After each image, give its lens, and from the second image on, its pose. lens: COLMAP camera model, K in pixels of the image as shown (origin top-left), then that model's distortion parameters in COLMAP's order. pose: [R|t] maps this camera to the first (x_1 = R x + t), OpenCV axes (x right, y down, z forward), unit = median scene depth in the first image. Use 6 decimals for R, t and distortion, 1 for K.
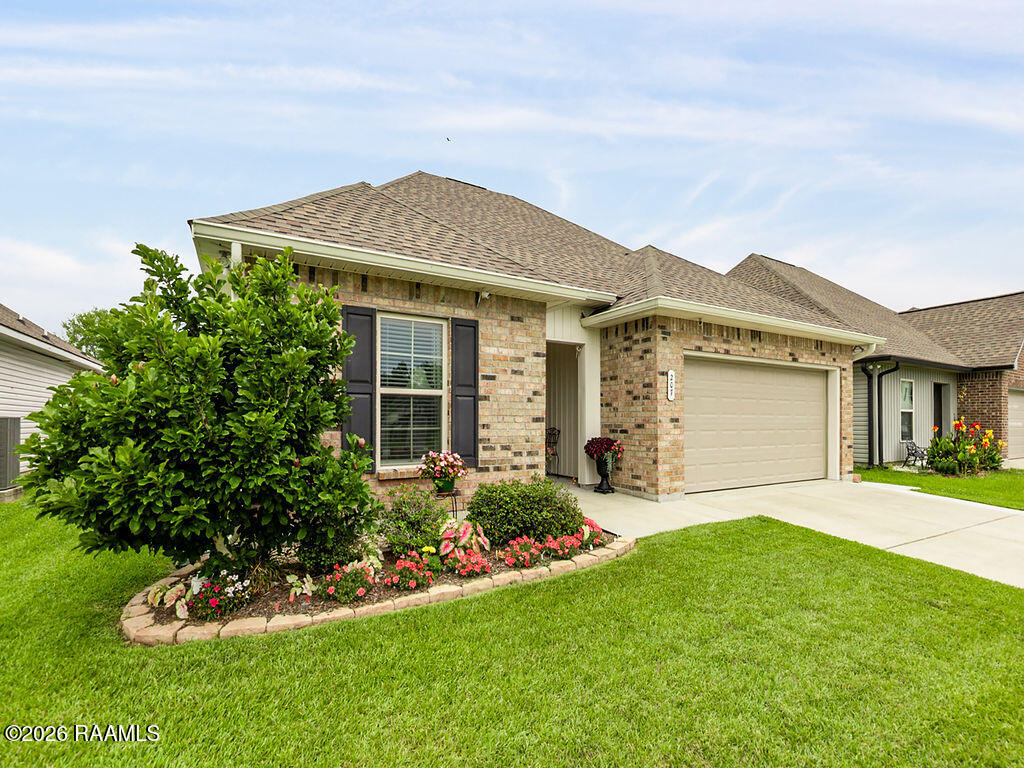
lens RADIAL K [[474.6, 0, 511.0], [0, 474.6, 411.8], [0, 0, 1]] dist [0.005669, 0.000101]
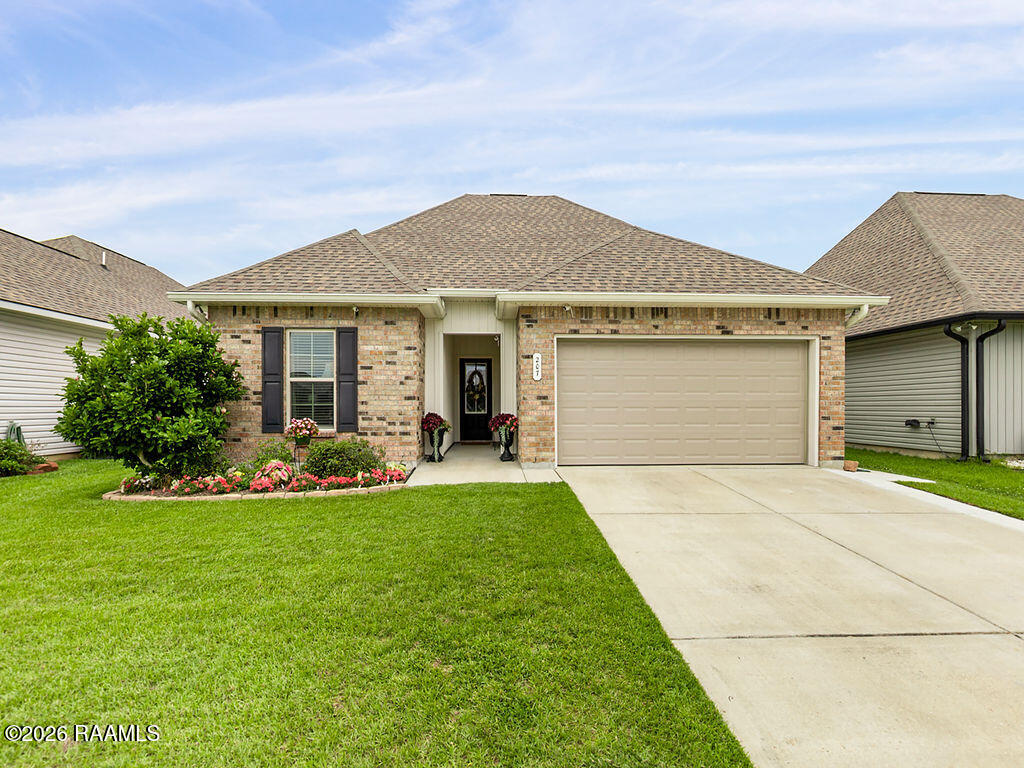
lens RADIAL K [[474.6, 0, 511.0], [0, 474.6, 411.8], [0, 0, 1]] dist [0.005669, 0.000101]
pose [[0.889267, -0.002112, -0.457383, 0.916852], [0.011694, 0.999767, 0.018120, 0.034396], [0.457238, -0.021463, 0.889085, -0.039448]]
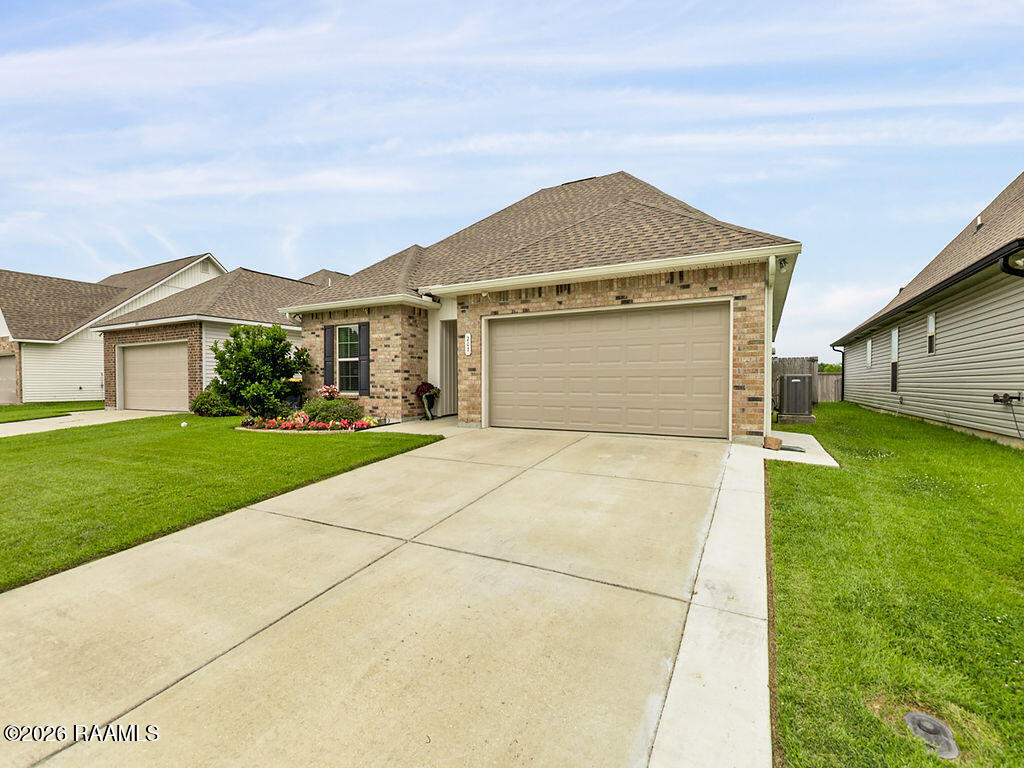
lens RADIAL K [[472.1, 0, 510.6], [0, 472.1, 394.3], [0, 0, 1]] dist [0.011458, 0.000054]
pose [[0.519603, 0.013501, -0.854301, 1.813167], [0.013620, 0.999617, 0.024082, 0.066927], [0.854299, -0.024148, 0.519220, 0.446270]]
